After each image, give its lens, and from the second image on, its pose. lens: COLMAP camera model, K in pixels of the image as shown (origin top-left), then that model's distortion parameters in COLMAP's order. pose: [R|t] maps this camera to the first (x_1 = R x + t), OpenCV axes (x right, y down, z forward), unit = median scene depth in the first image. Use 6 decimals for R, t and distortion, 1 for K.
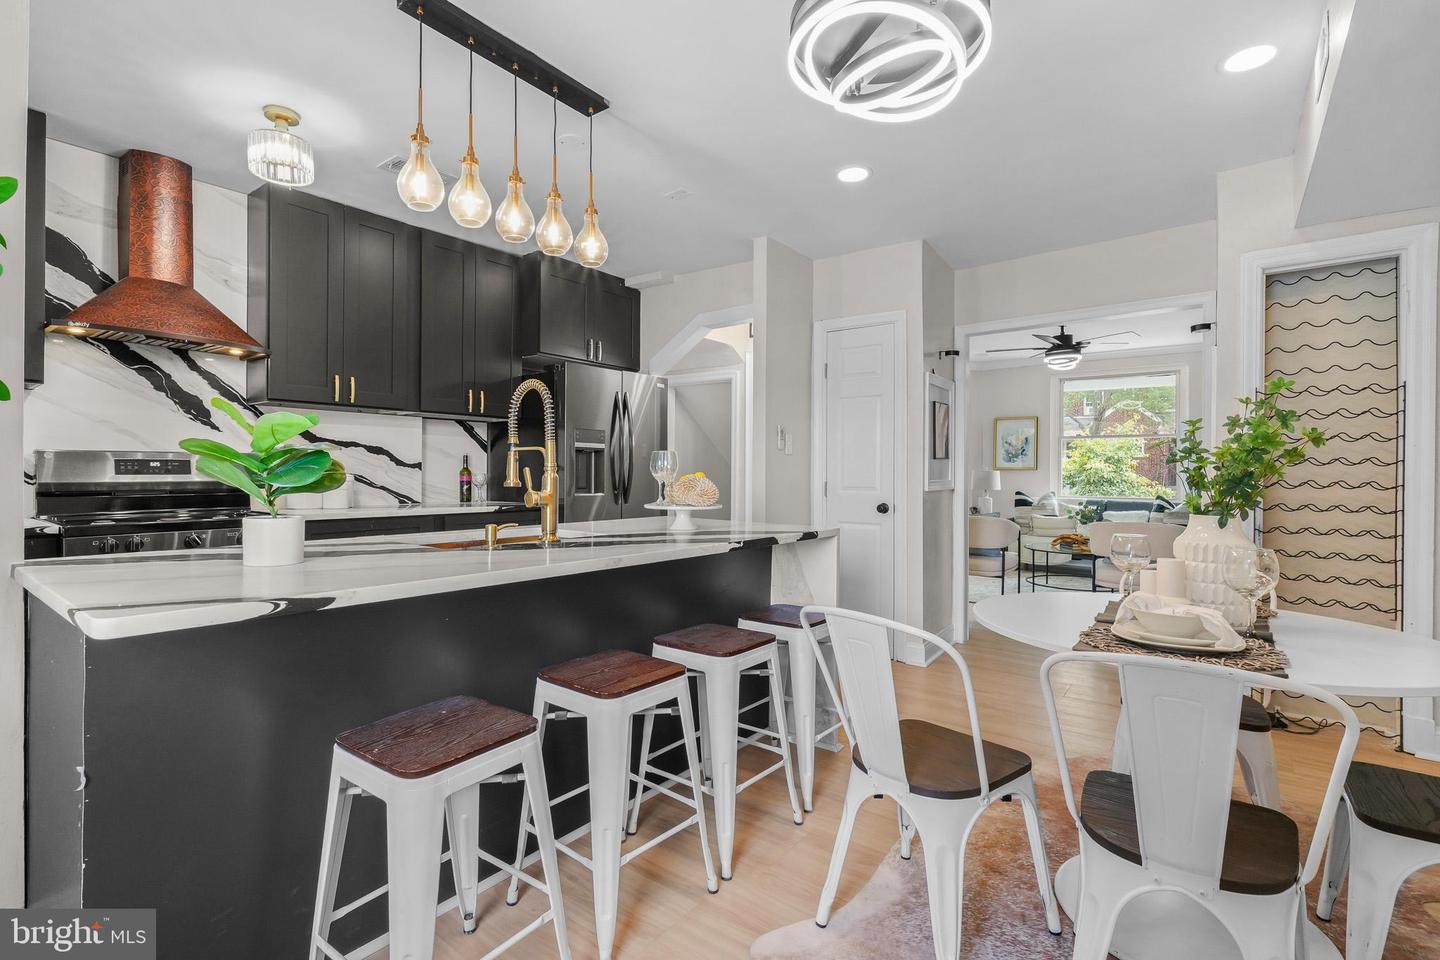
lens RADIAL K [[665.3, 0, 714.7], [0, 665.3, 476.9], [0, 0, 1]] dist [-0.001105, -0.000276]
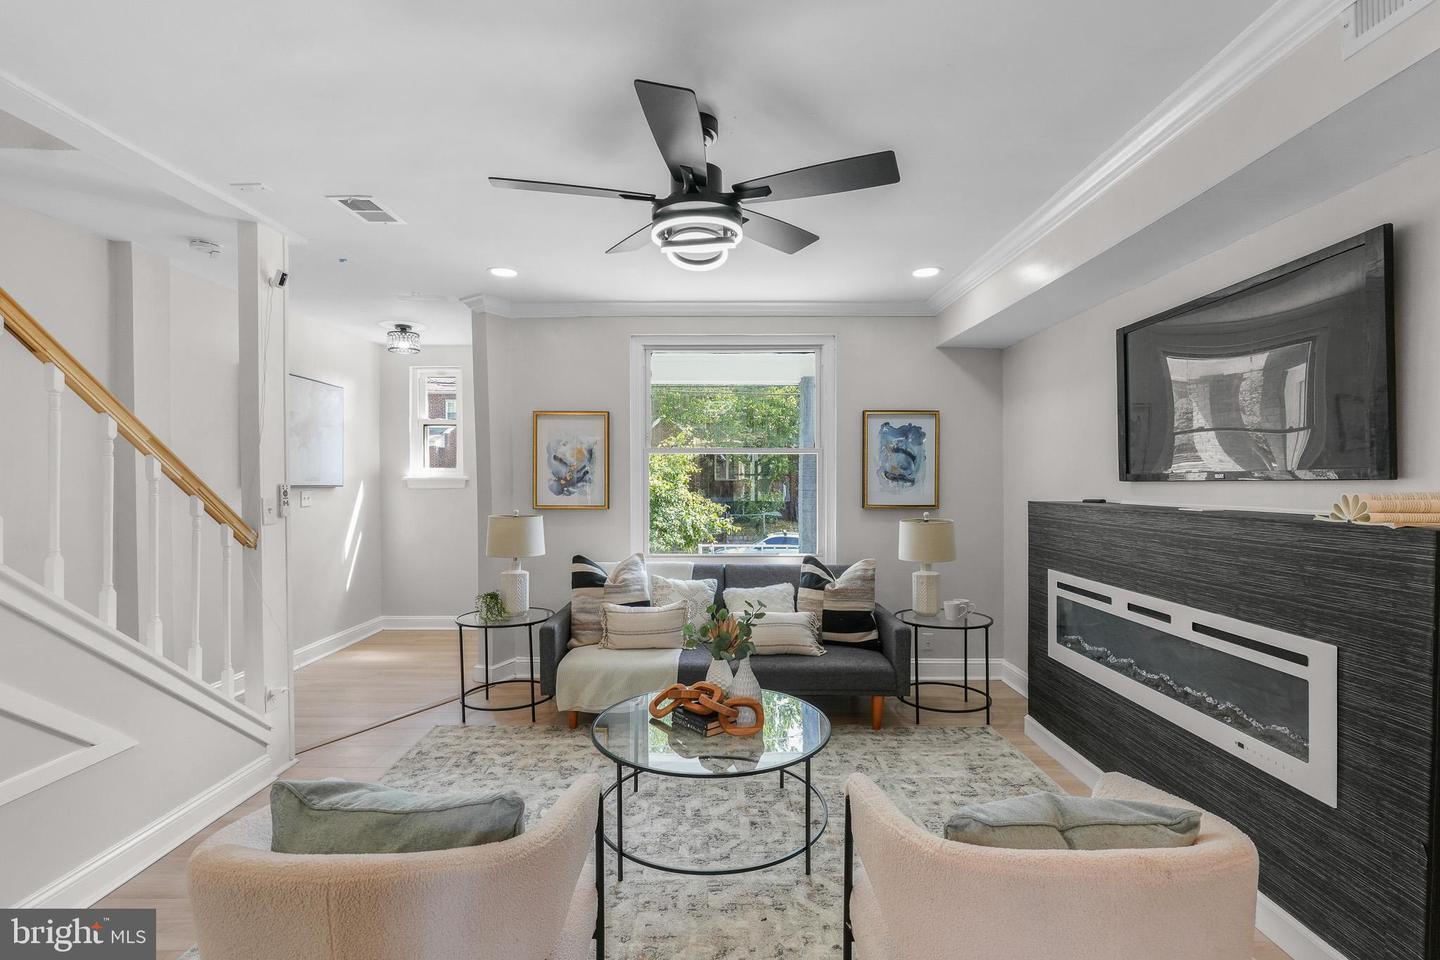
lens RADIAL K [[665.3, 0, 719.1], [0, 665.3, 481.4], [0, 0, 1]] dist [-0.001105, -0.000276]
pose [[0.795769, -0.005000, 0.605580, 0.177098], [0.009128, 0.999951, -0.003739, -0.023382], [-0.605532, 0.008503, 0.795775, 0.399613]]
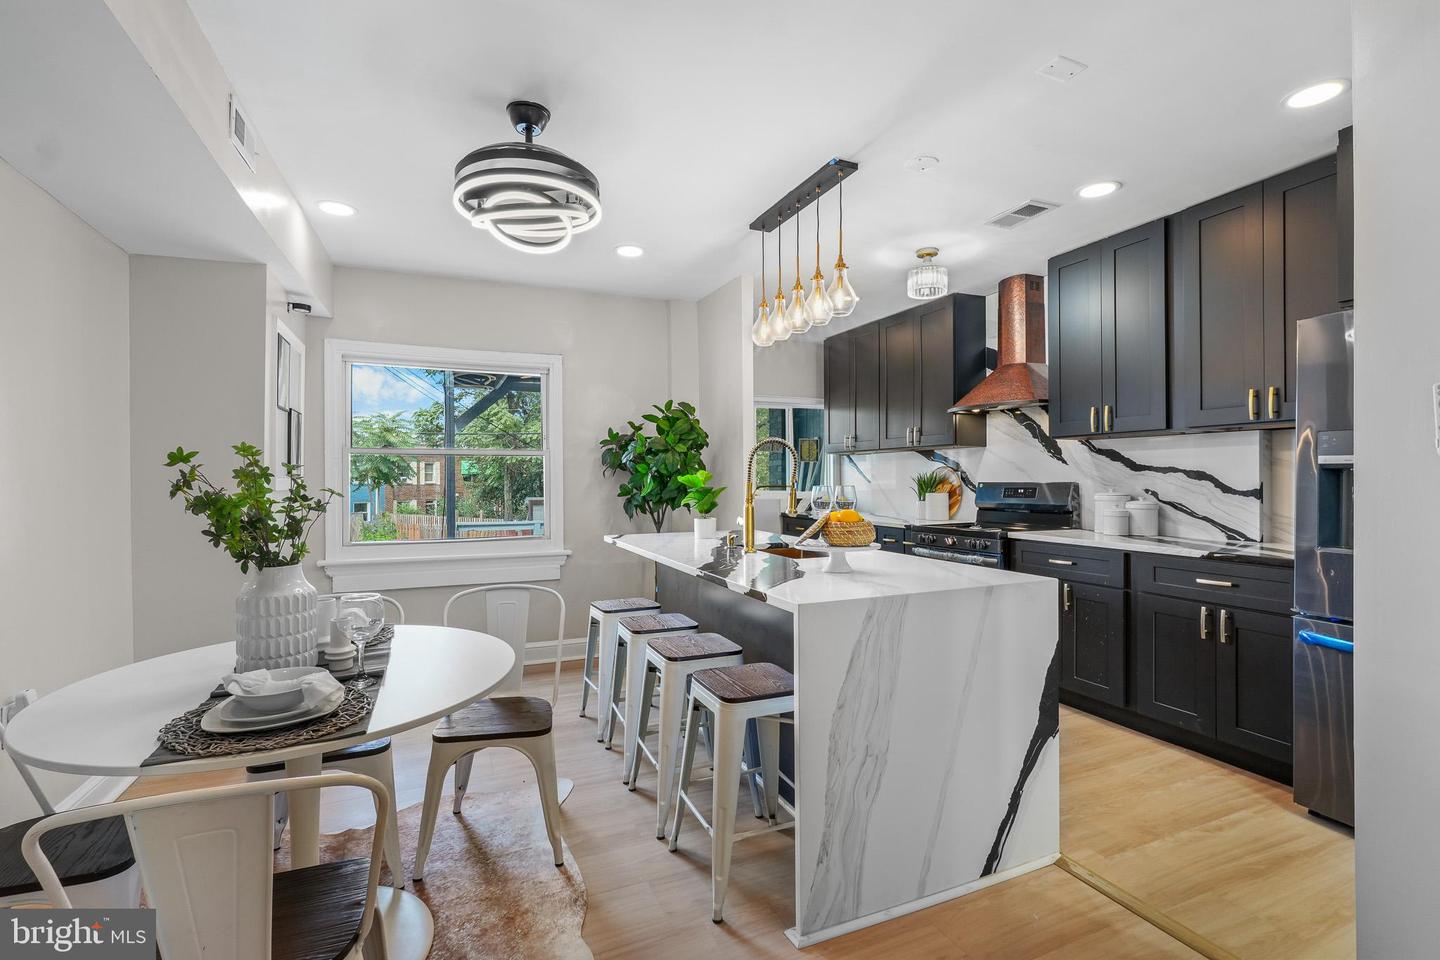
lens RADIAL K [[665.3, 0, 720.3], [0, 665.3, 480.8], [0, 0, 1]] dist [-0.001105, -0.000276]
pose [[-0.482597, -0.003434, -0.875836, 0.867937], [-0.005985, 0.999982, -0.000623, -0.044565], [0.875822, 0.004941, -0.482609, 1.363542]]
